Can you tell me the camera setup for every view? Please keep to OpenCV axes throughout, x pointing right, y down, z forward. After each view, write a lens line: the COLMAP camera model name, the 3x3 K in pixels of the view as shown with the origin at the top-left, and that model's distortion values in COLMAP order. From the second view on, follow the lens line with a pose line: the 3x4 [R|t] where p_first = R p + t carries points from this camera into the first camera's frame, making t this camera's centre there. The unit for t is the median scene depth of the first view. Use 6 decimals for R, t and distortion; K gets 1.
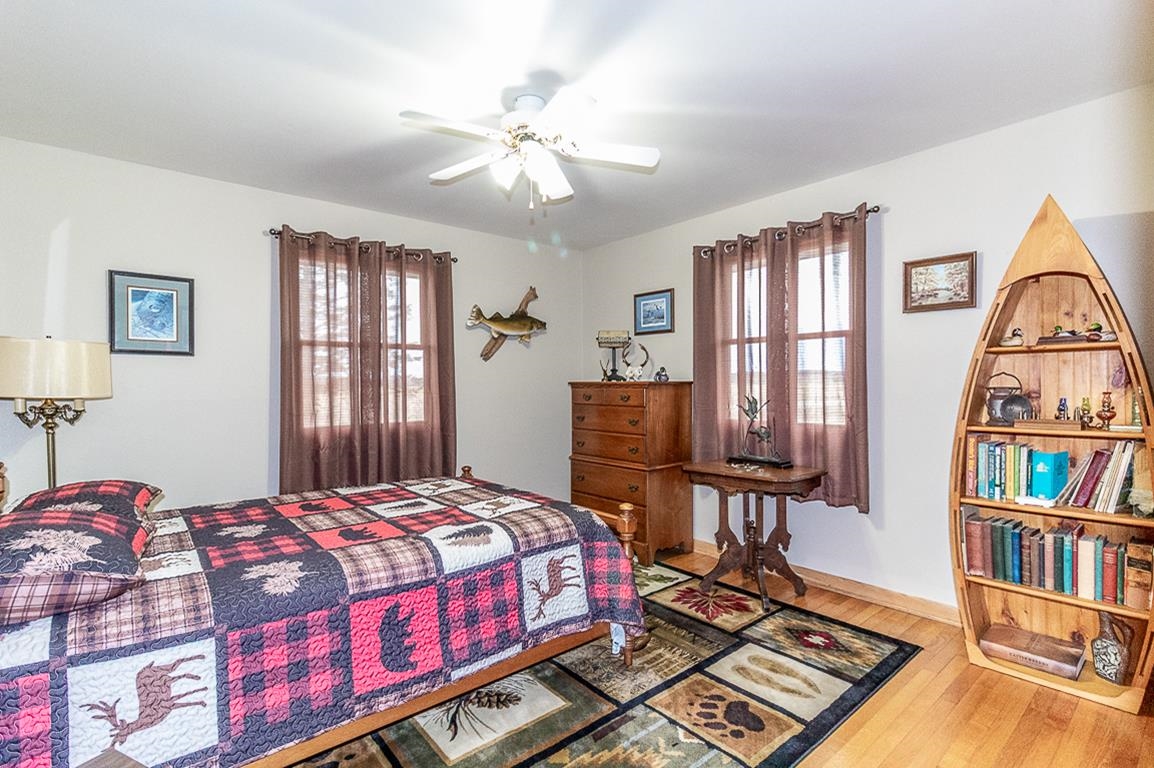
lens RADIAL K [[542.2, 0, 575.4], [0, 542.2, 389.5], [0, 0, 1]] dist [-0.015585, 0.000272]
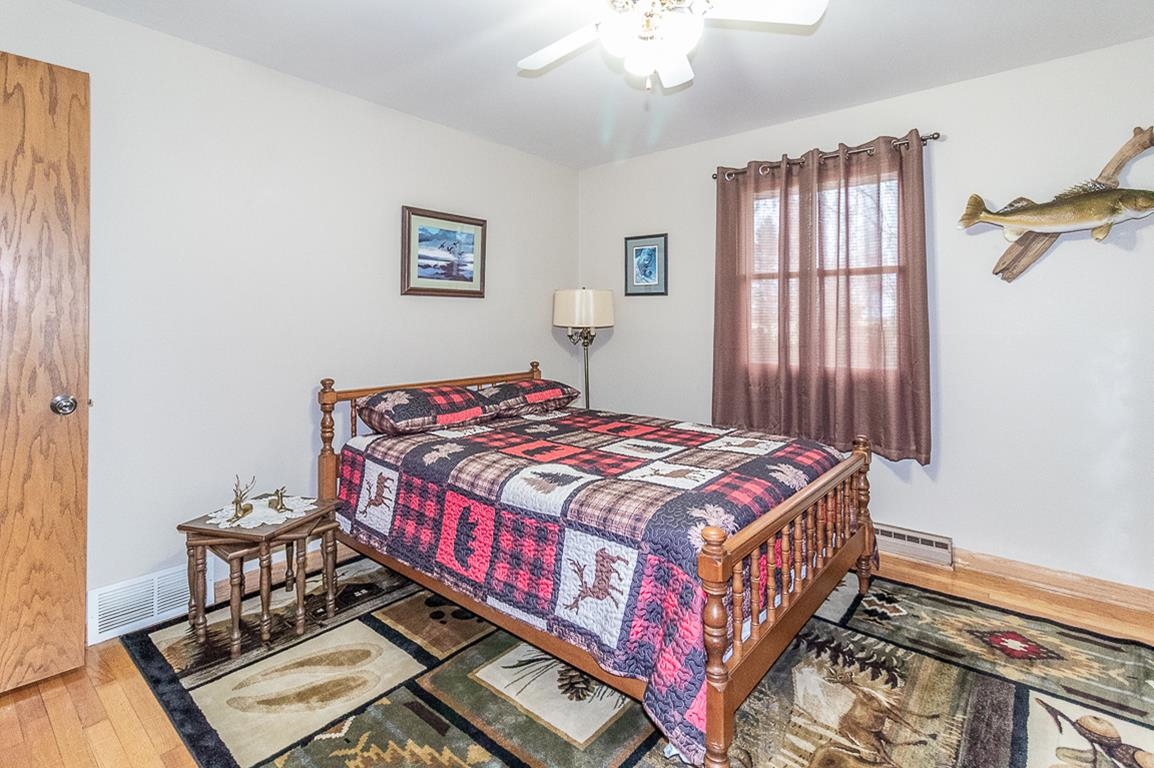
lens RADIAL K [[542.2, 0, 564.1], [0, 542.2, 303.0], [0, 0, 1]] dist [-0.015585, 0.000272]
pose [[0.159133, -0.024058, -0.986964, 0.739481], [-0.008232, 0.999636, -0.025694, -0.015011], [0.987223, 0.012213, 0.158877, 0.856497]]
